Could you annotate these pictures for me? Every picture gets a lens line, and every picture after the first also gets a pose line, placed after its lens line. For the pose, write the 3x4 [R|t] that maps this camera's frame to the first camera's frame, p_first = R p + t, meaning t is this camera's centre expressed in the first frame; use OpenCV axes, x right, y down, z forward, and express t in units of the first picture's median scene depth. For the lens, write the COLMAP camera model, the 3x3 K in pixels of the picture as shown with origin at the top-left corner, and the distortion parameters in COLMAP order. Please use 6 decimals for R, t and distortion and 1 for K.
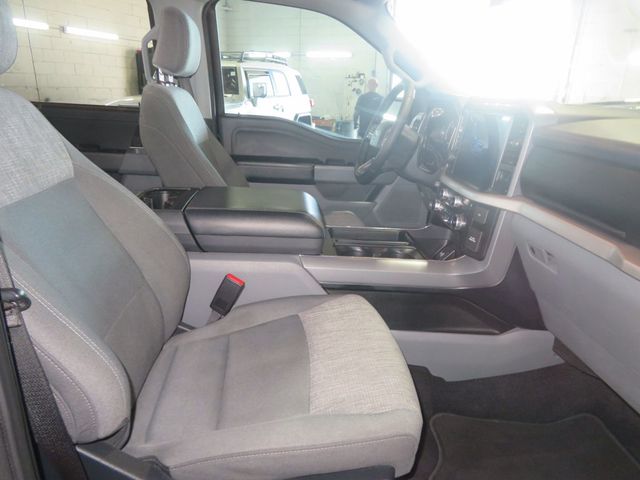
lens RADIAL K [[456.4, 0, 320.0], [0, 456.4, 240.0], [0, 0, 1]] dist [-0.006685, 0.000054]
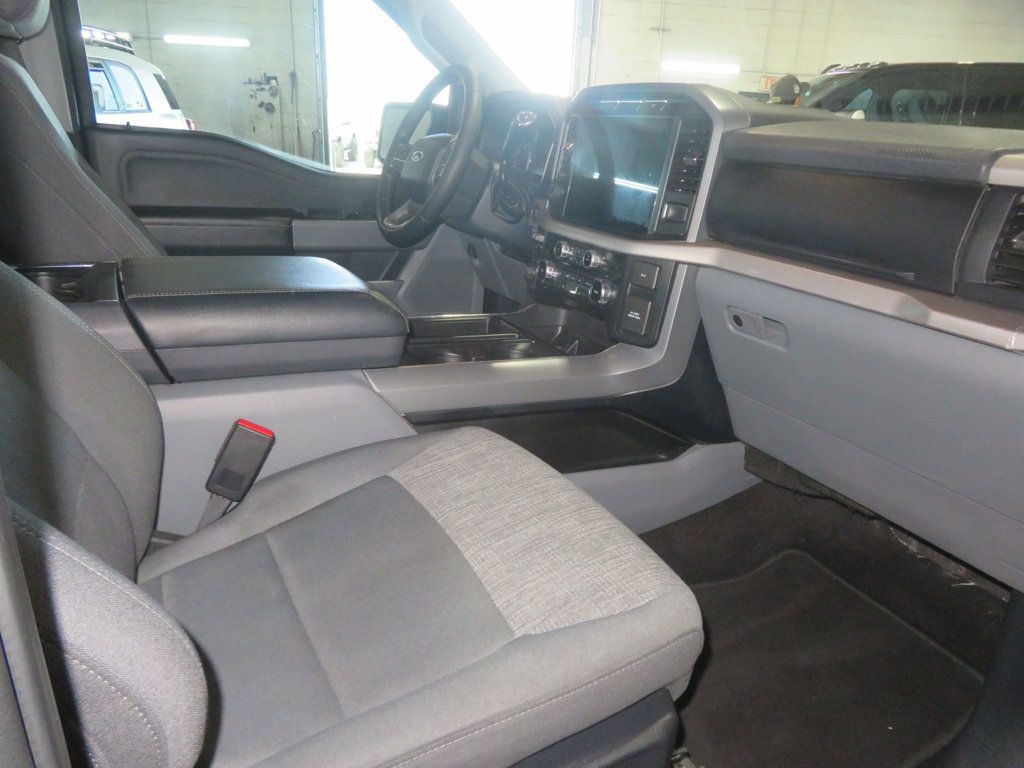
lens RADIAL K [[730.2, 0, 512.0], [0, 730.2, 384.0], [0, 0, 1]] dist [-0.006685, 0.000054]
pose [[0.923355, -0.114992, 0.366322, -0.189031], [0.099471, 0.993167, 0.061038, 0.013264], [-0.370838, -0.019921, 0.928484, 0.112101]]
